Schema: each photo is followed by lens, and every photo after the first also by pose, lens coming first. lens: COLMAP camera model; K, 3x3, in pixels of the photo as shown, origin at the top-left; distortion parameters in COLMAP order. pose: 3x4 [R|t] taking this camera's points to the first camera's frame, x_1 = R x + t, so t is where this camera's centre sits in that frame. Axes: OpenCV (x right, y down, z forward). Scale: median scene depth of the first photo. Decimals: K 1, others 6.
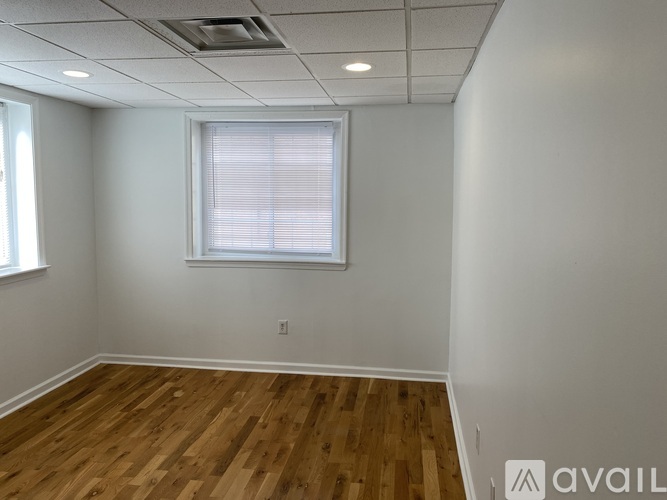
lens RADIAL K [[514.5, 0, 336.2], [0, 514.5, 245.3], [0, 0, 1]] dist [0.020386, -0.009404]
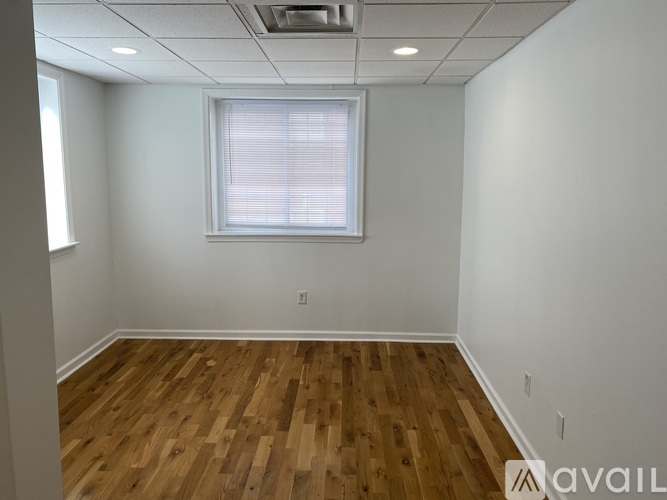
lens RADIAL K [[514.5, 0, 328.3], [0, 514.5, 249.7], [0, 0, 1]] dist [0.020386, -0.009404]
pose [[0.993849, -0.019395, 0.109033, -0.172683], [0.013341, 0.998343, 0.055983, 0.003063], [-0.109938, -0.054184, 0.992460, -0.048215]]
